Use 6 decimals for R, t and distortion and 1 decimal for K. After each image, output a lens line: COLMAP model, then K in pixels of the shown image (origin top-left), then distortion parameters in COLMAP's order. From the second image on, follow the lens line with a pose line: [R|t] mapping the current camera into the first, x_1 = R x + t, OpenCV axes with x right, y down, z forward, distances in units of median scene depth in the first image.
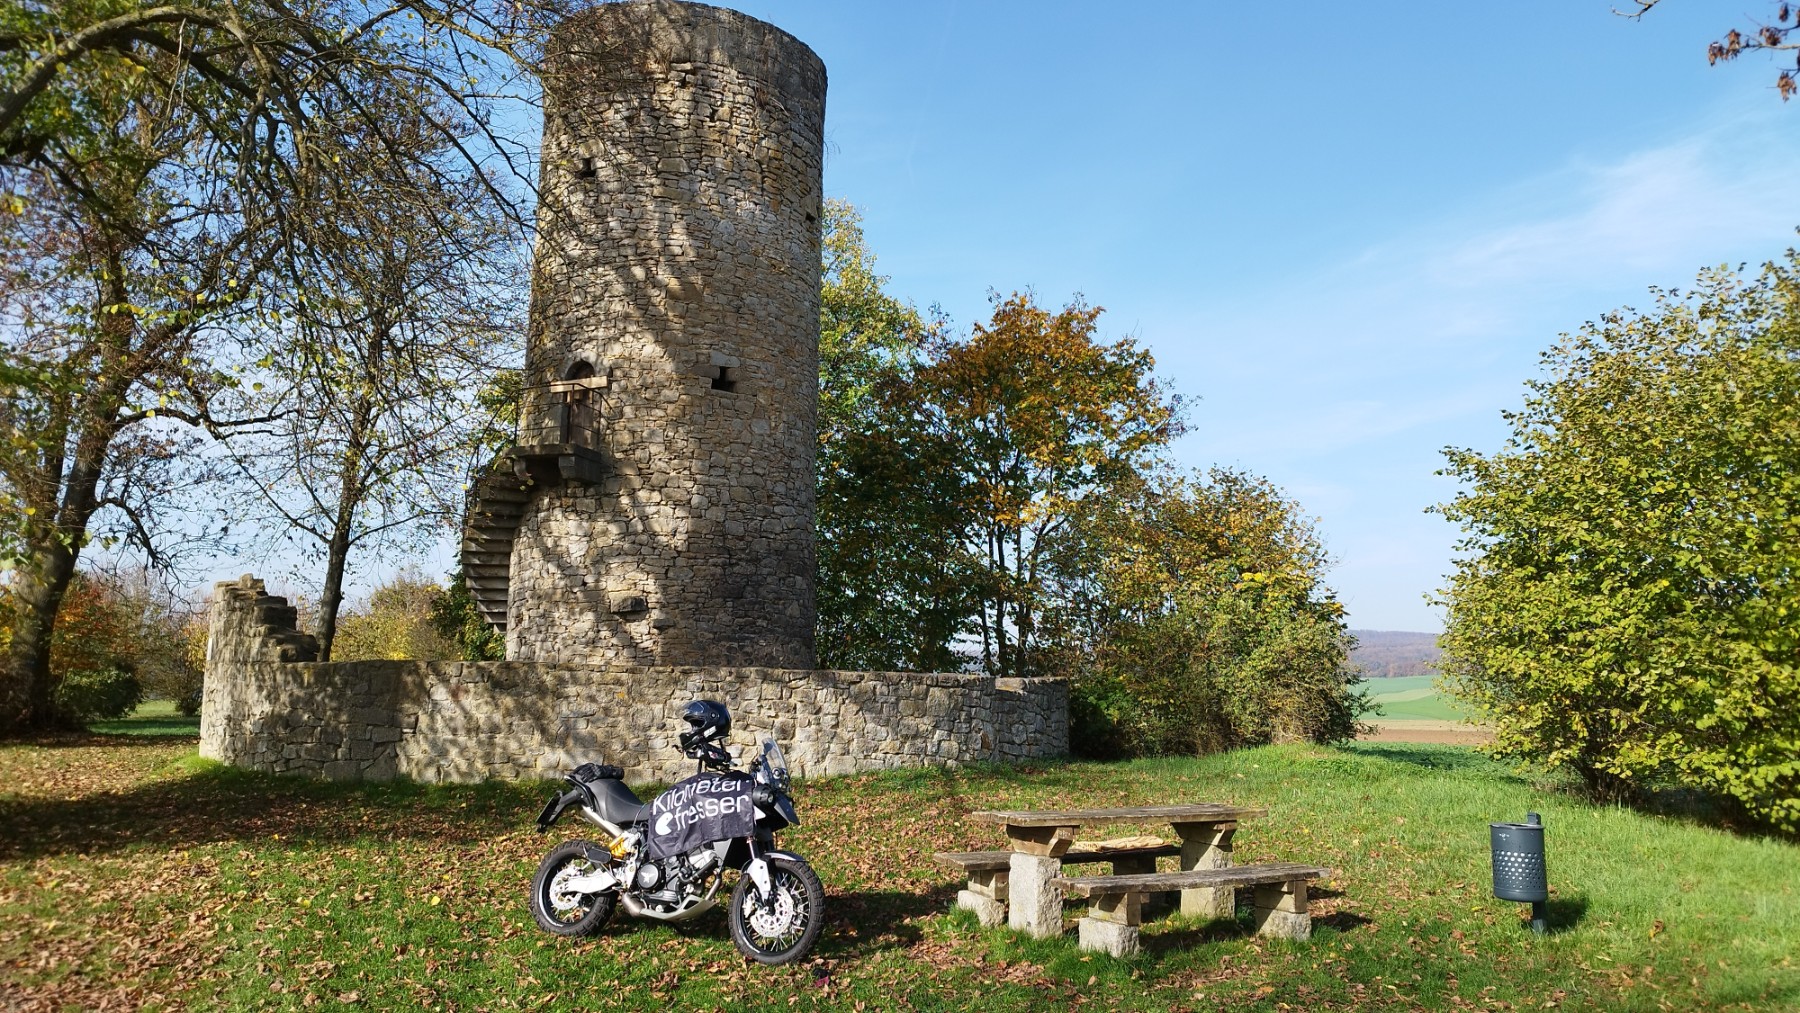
lens RADIAL K [[1268.7, 0, 900.0], [0, 1268.7, 506.5], [0, 0, 1]] dist [0.022833, -0.003442]
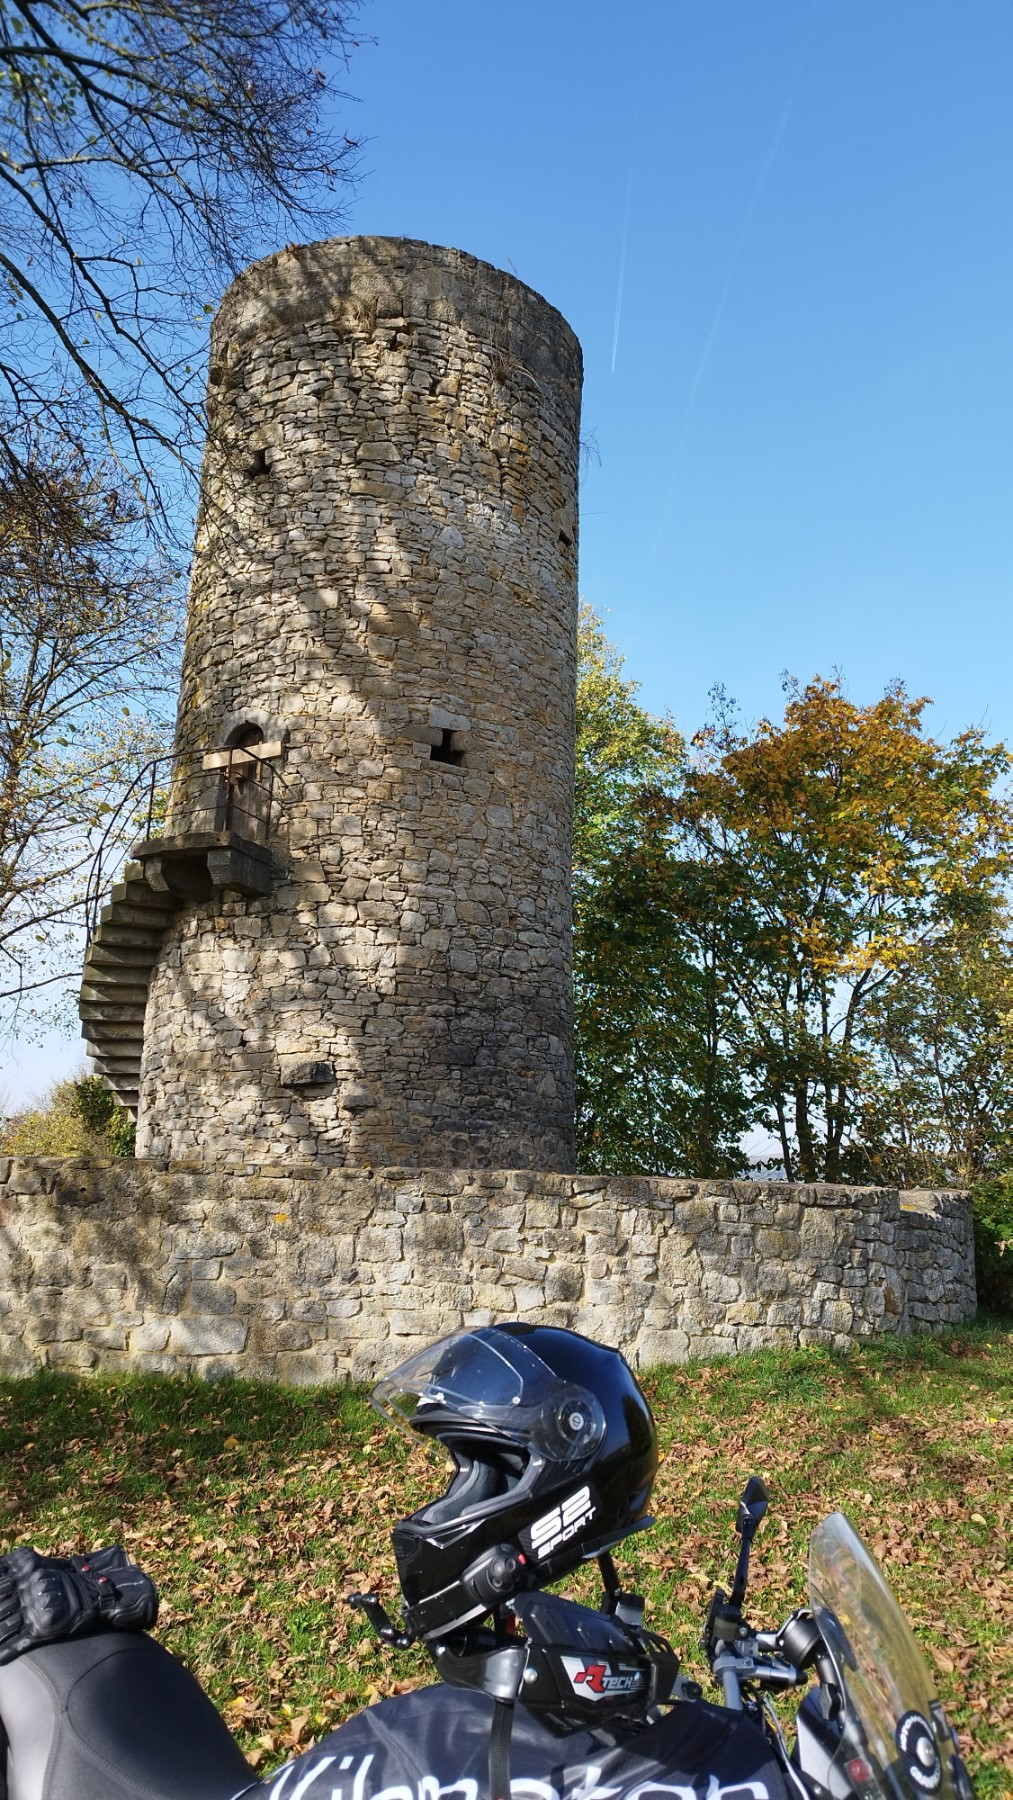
lens RADIAL K [[1268.7, 0, 503.3], [0, 1268.7, 865.6], [0, 0, 1]] dist [0.022833, -0.003442]
pose [[0.997002, -0.012272, -0.076400, -0.057512], [0.003649, 0.993702, -0.111992, 0.042811], [0.077293, 0.111378, 0.990768, 0.326952]]
